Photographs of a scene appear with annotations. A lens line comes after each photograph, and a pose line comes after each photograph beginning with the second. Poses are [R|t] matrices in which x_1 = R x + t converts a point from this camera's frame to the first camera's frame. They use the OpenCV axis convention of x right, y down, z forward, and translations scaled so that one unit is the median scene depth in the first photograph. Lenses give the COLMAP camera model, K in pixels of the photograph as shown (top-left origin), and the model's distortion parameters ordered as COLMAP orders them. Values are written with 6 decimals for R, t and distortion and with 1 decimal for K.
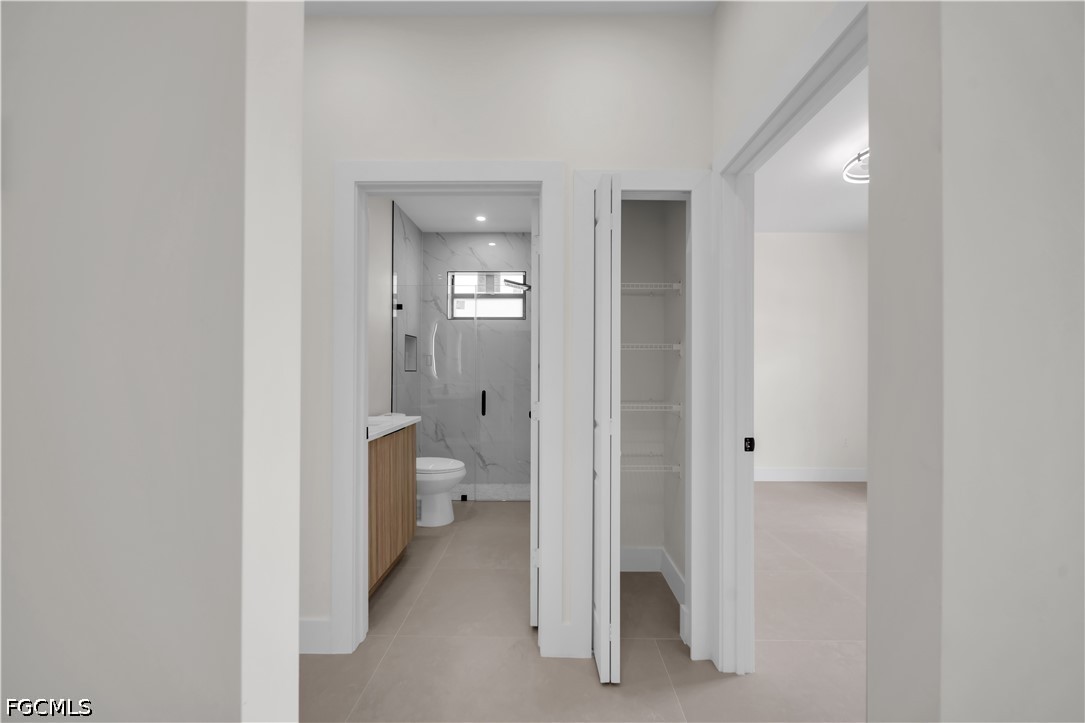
lens RADIAL K [[383.2, 0, 543.9], [0, 383.2, 369.0], [0, 0, 1]] dist [0.000153, -0.000083]
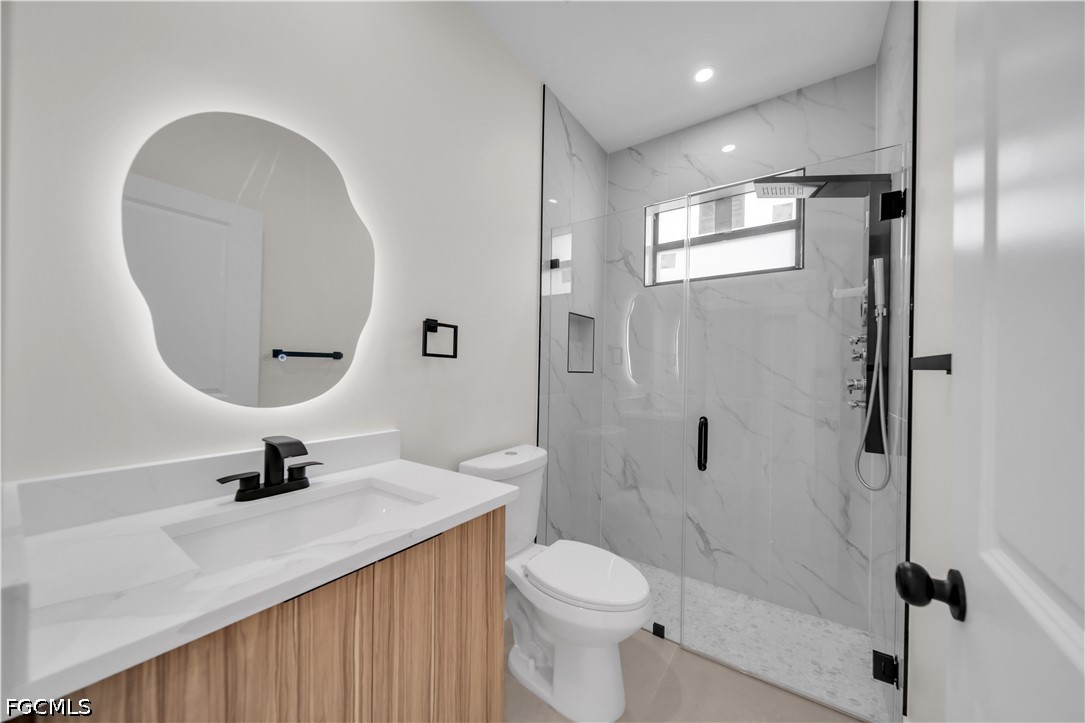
lens RADIAL K [[383.2, 0, 543.9], [0, 383.2, 369.0], [0, 0, 1]] dist [0.000153, -0.000083]
pose [[0.831815, 0.009350, -0.554974, -0.049915], [-0.011208, 0.999937, 0.000047, 0.000288], [0.554940, 0.006181, 0.831867, 0.417341]]
